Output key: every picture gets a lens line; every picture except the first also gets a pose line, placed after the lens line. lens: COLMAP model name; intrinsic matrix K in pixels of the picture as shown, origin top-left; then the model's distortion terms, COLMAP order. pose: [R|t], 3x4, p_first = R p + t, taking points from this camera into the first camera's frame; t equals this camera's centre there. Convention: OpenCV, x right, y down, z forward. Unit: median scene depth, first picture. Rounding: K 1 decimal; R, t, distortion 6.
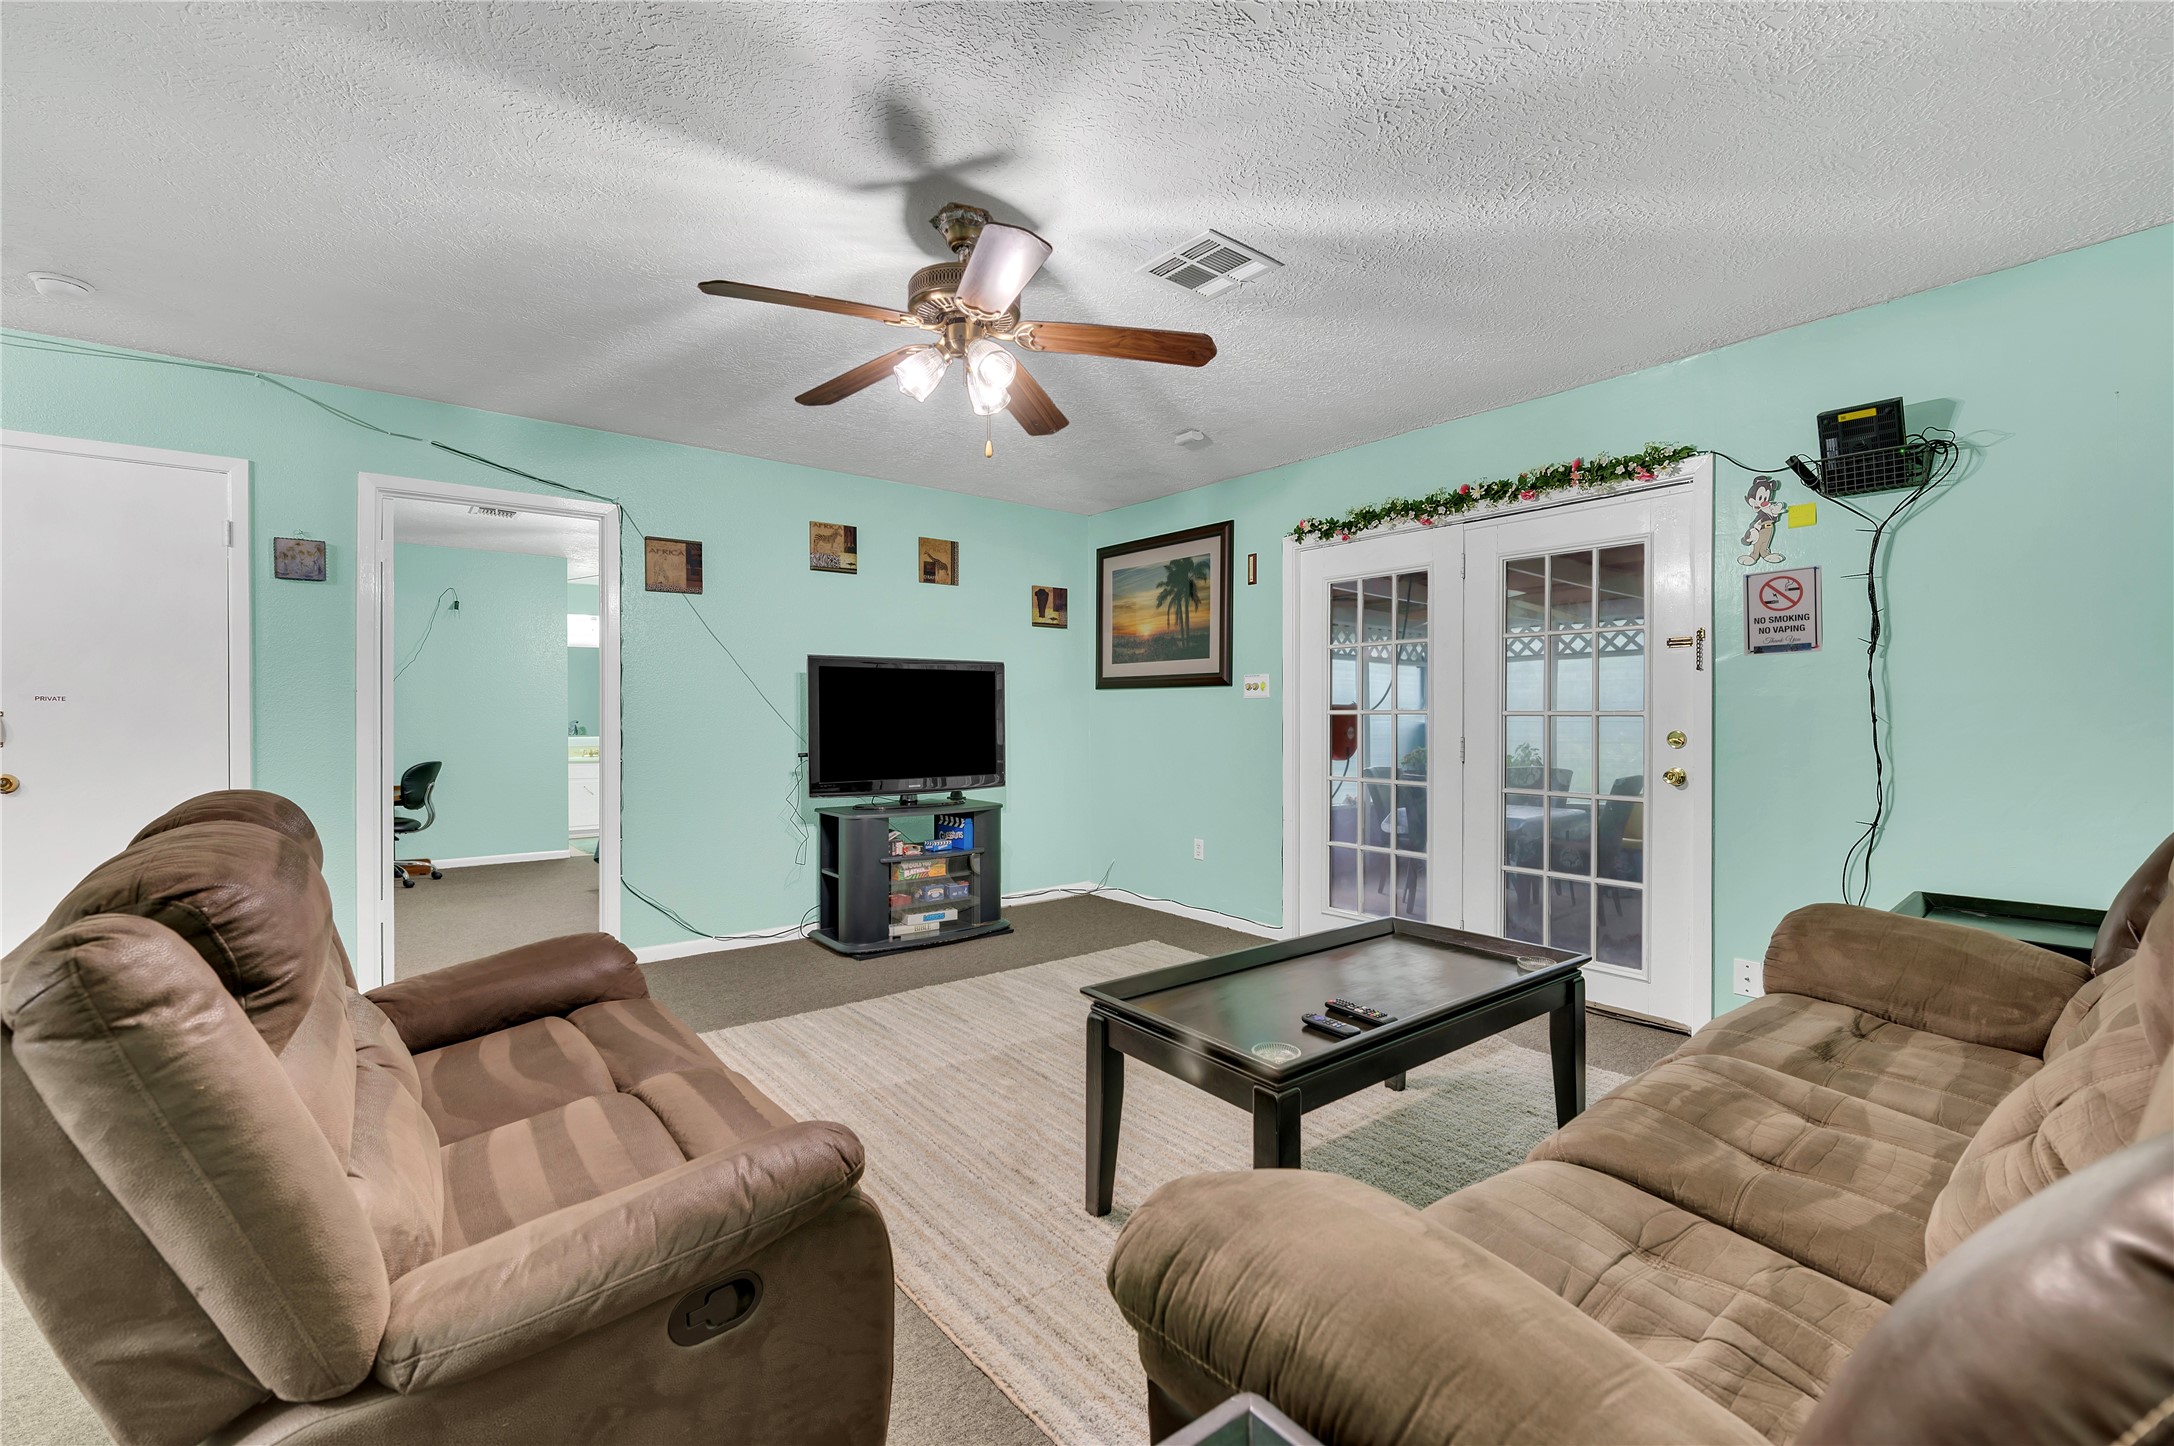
lens RADIAL K [[905.2, 0, 1064.3], [0, 905.2, 716.3], [0, 0, 1]] dist [-0.008594, -0.000351]
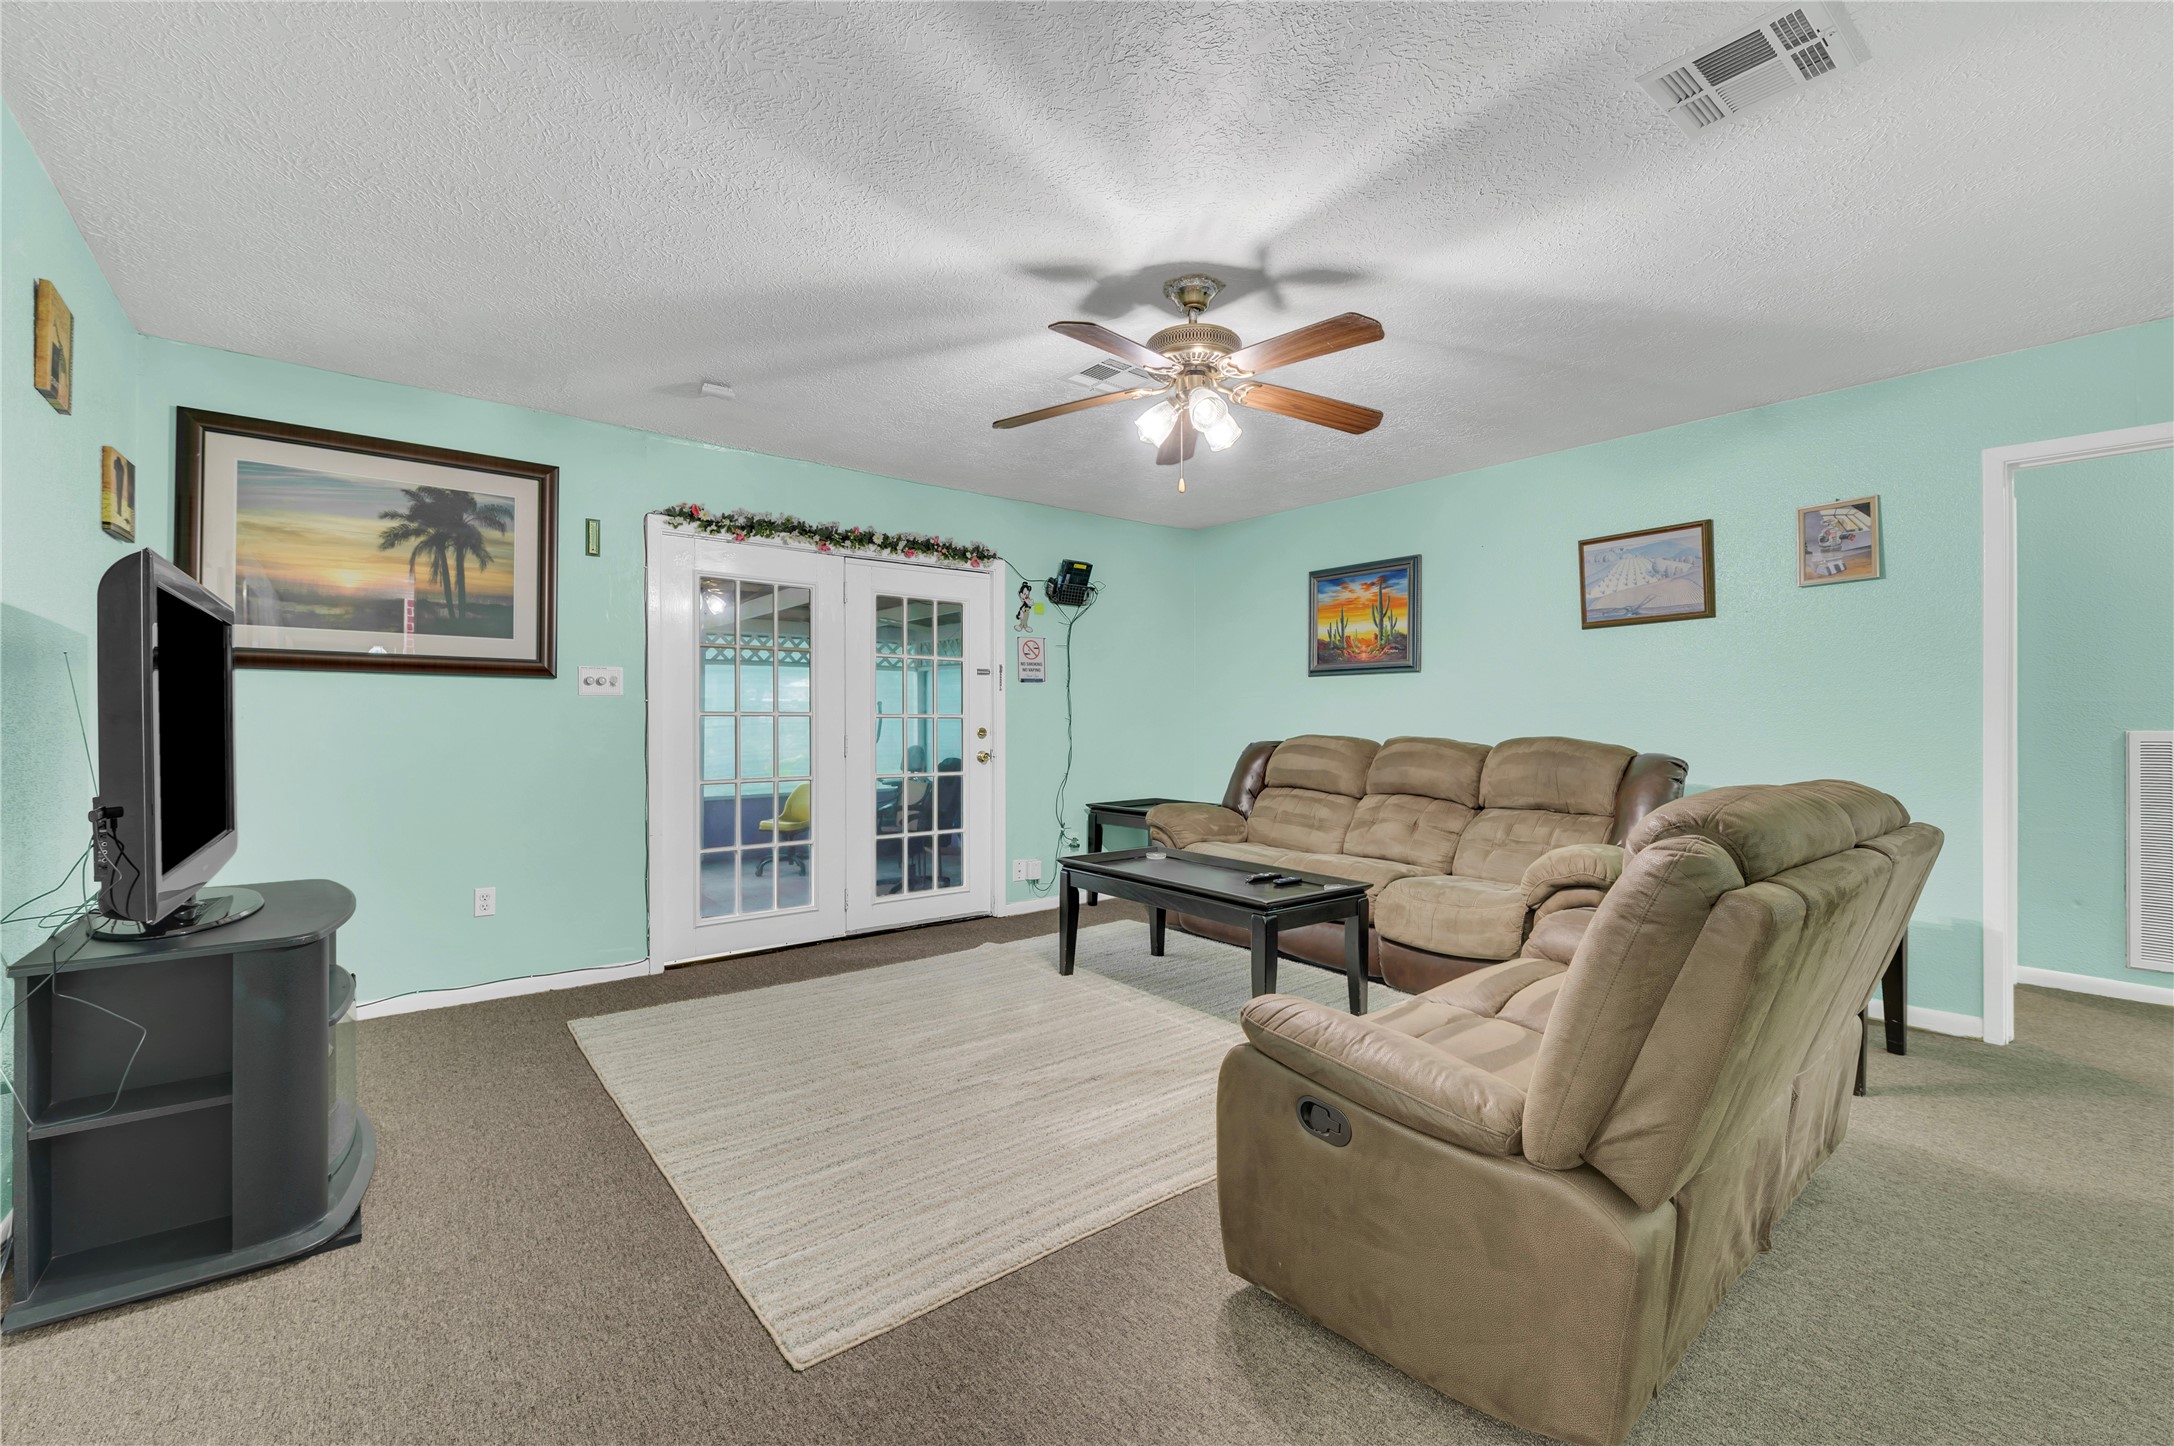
lens RADIAL K [[905.2, 0, 1089.5], [0, 905.2, 726.4], [0, 0, 1]] dist [-0.008594, -0.000351]
pose [[-0.022367, -0.005602, 0.999734, -0.736729], [-0.000701, 0.999984, 0.005588, 0.003798], [-0.999750, -0.000576, -0.022370, 0.676811]]
